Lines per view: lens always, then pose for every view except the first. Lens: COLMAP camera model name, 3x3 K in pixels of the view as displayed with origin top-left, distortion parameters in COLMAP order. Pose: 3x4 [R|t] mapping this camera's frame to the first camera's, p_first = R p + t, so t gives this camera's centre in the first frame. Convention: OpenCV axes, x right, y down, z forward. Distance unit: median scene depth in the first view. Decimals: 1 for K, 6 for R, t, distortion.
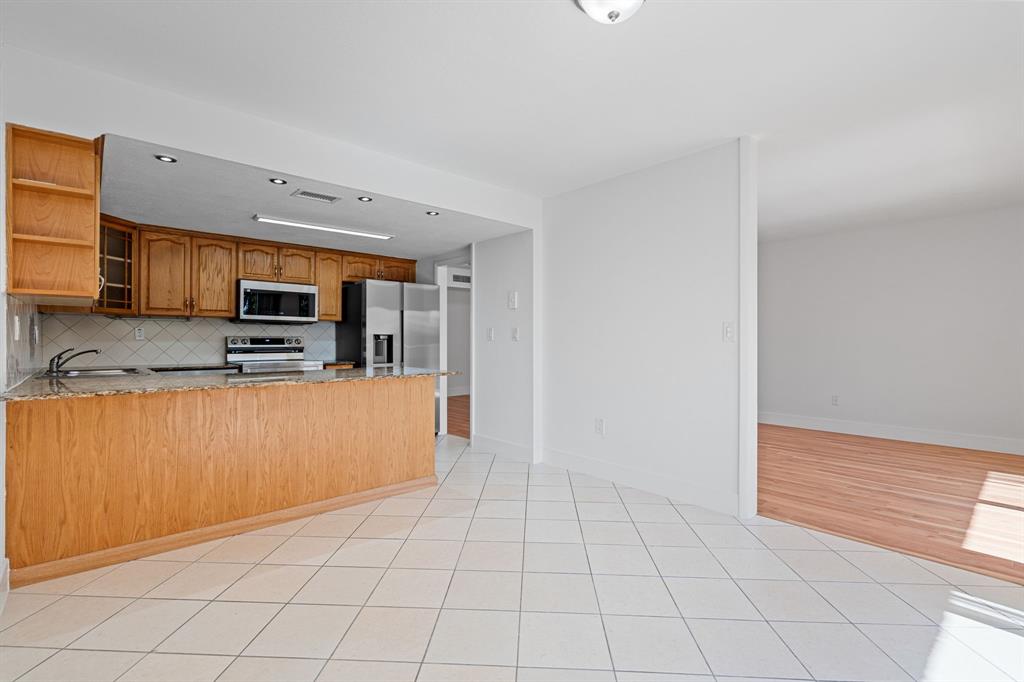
lens RADIAL K [[462.6, 0, 499.0], [0, 462.6, 341.7], [0, 0, 1]] dist [-0.005713, 0.003144]
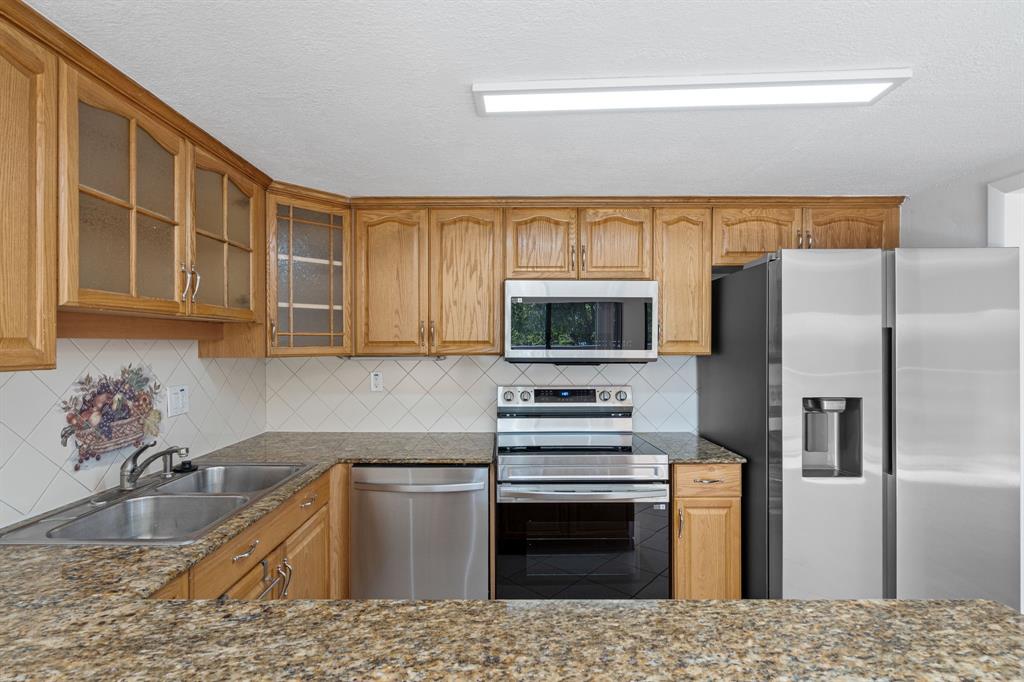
lens RADIAL K [[462.6, 0, 510.9], [0, 462.6, 342.1], [0, 0, 1]] dist [-0.005713, 0.003144]
pose [[0.755561, -0.007437, -0.655036, -0.237498], [0.001011, 0.999948, -0.010187, -0.064747], [0.655078, 0.007034, 0.755529, 0.655442]]
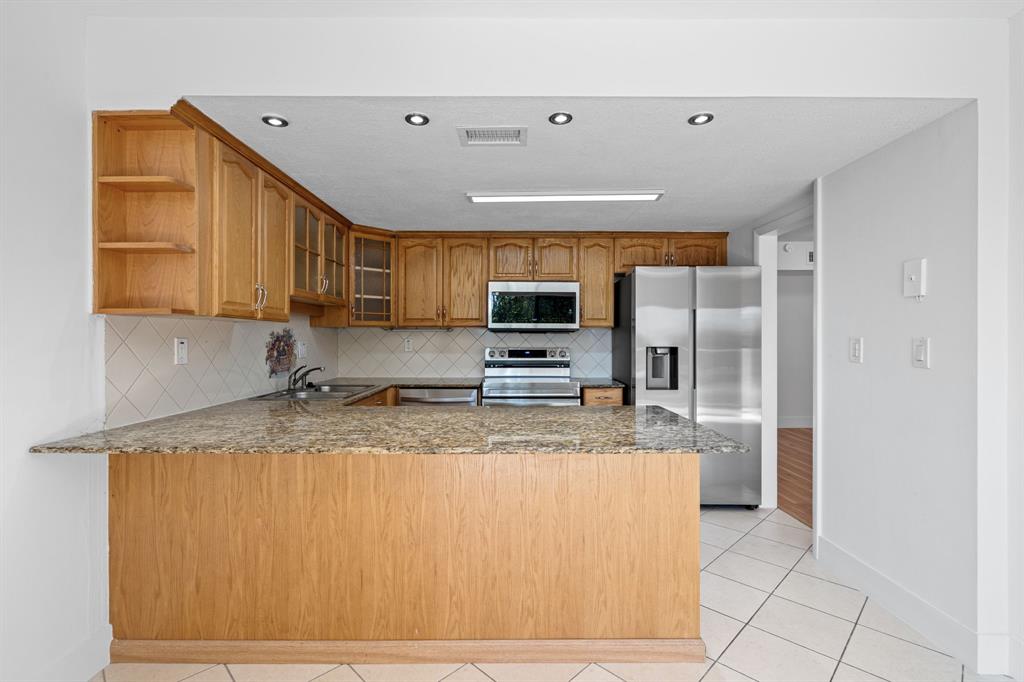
lens RADIAL K [[462.6, 0, 516.0], [0, 462.6, 339.5], [0, 0, 1]] dist [-0.005713, 0.003144]
pose [[0.759349, -0.000193, -0.650684, 0.029145], [-0.001459, 0.999997, -0.001999, -0.028370], [0.650682, 0.002467, 0.759346, 0.410887]]
